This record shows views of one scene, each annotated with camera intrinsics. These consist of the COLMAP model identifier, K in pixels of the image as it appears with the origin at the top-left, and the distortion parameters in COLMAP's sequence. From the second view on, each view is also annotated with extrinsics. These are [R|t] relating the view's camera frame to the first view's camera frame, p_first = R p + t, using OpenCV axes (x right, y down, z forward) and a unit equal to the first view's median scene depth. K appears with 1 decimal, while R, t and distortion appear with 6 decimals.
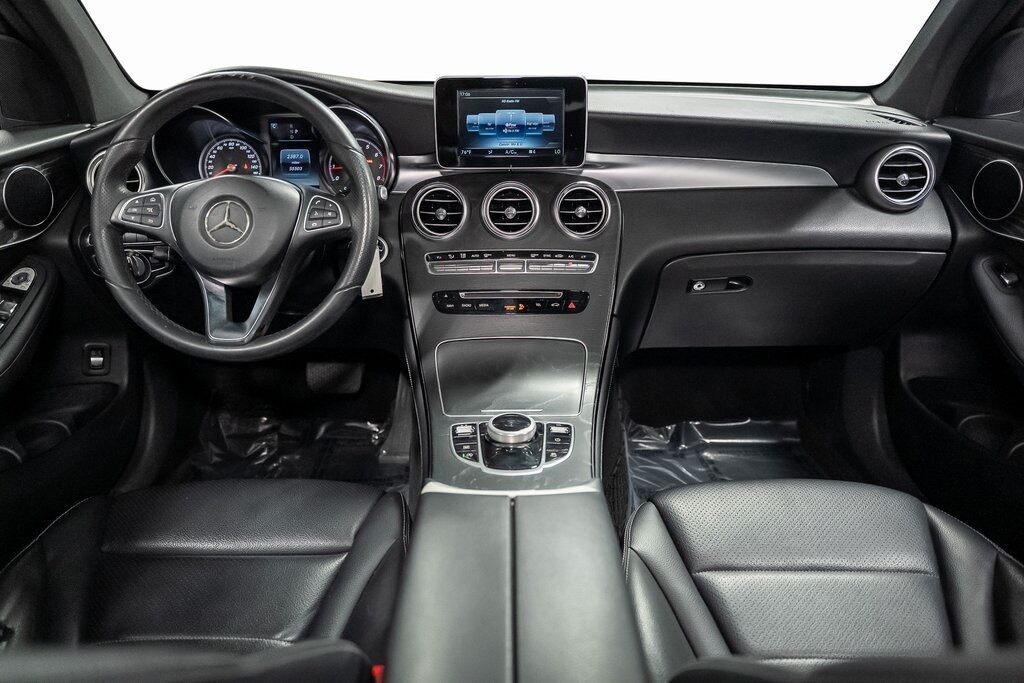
lens RADIAL K [[689.2, 0, 508.7], [0, 689.2, 347.0], [0, 0, 1]] dist [-0.001551, -0.004288]
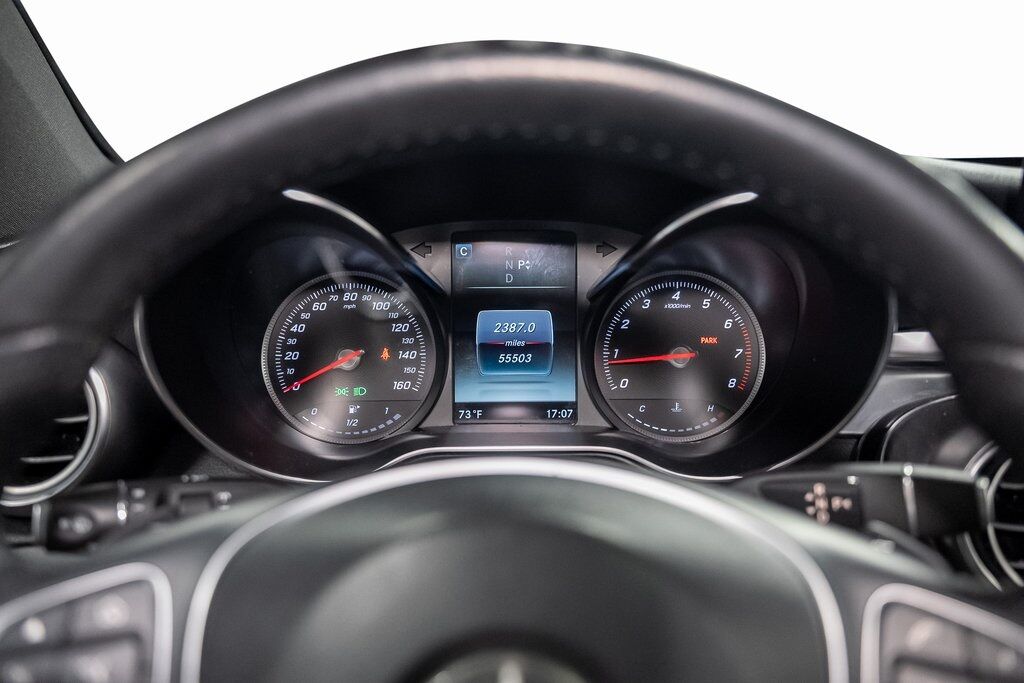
lens RADIAL K [[689.2, 0, 505.6], [0, 689.2, 343.2], [0, 0, 1]] dist [-0.001551, -0.004288]
pose [[0.999912, -0.000062, 0.013263, -0.353099], [0.002119, 0.987890, -0.155142, -0.230191], [-0.013093, 0.155156, 0.987803, 0.688377]]
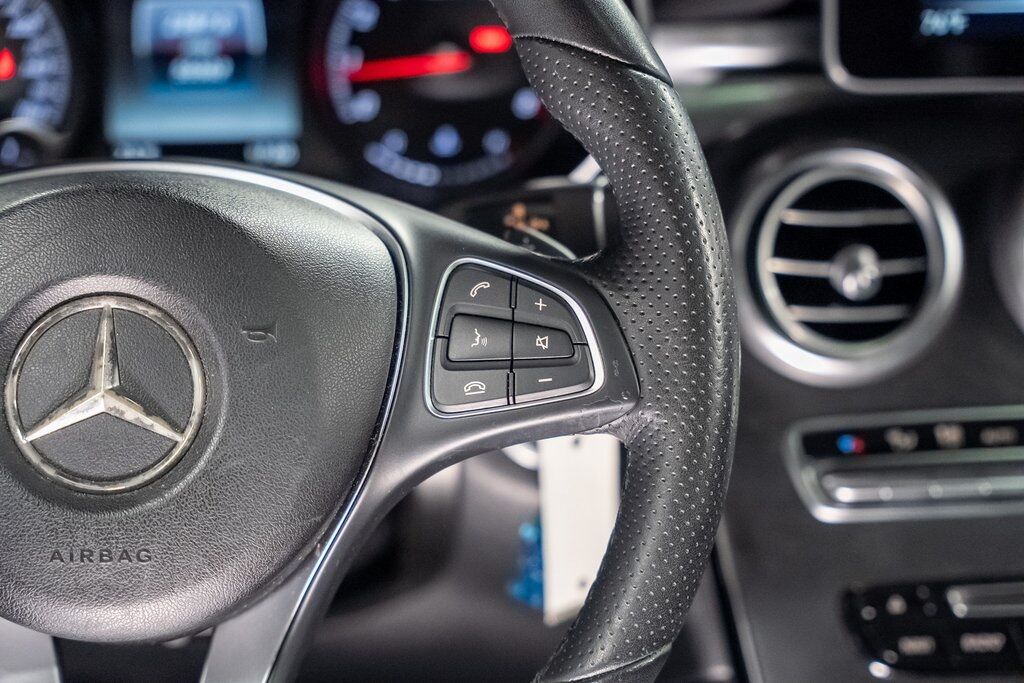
lens RADIAL K [[2053.1, 0, 515.9], [0, 2053.1, 342.0], [0, 0, 1]] dist [0.032217, 0.000000]
pose [[0.997708, -0.022382, 0.063864, -0.270039], [0.023965, 0.999422, -0.024122, -0.152436], [-0.063287, 0.025597, 0.997667, 0.263220]]
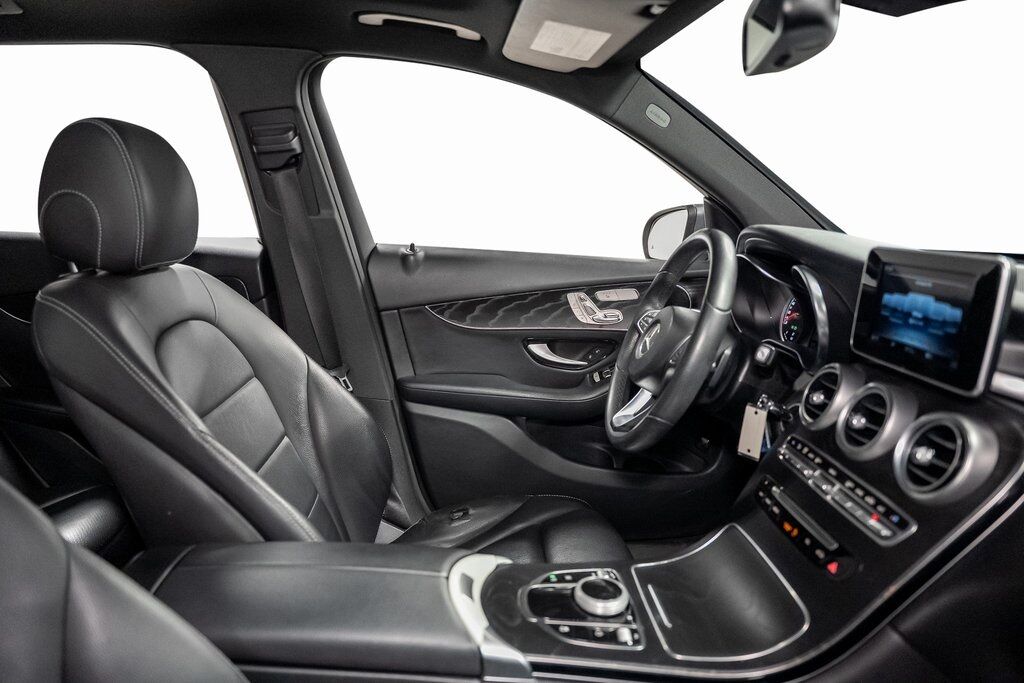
lens RADIAL K [[683.7, 0, 511.4], [0, 683.7, 339.3], [0, 0, 1]] dist [0.002607, 0.000582]
pose [[0.036014, 0.192848, -0.980567, 0.691722], [-0.403905, 0.900302, 0.162227, -0.241785], [0.914092, 0.390213, 0.110316, 0.538375]]
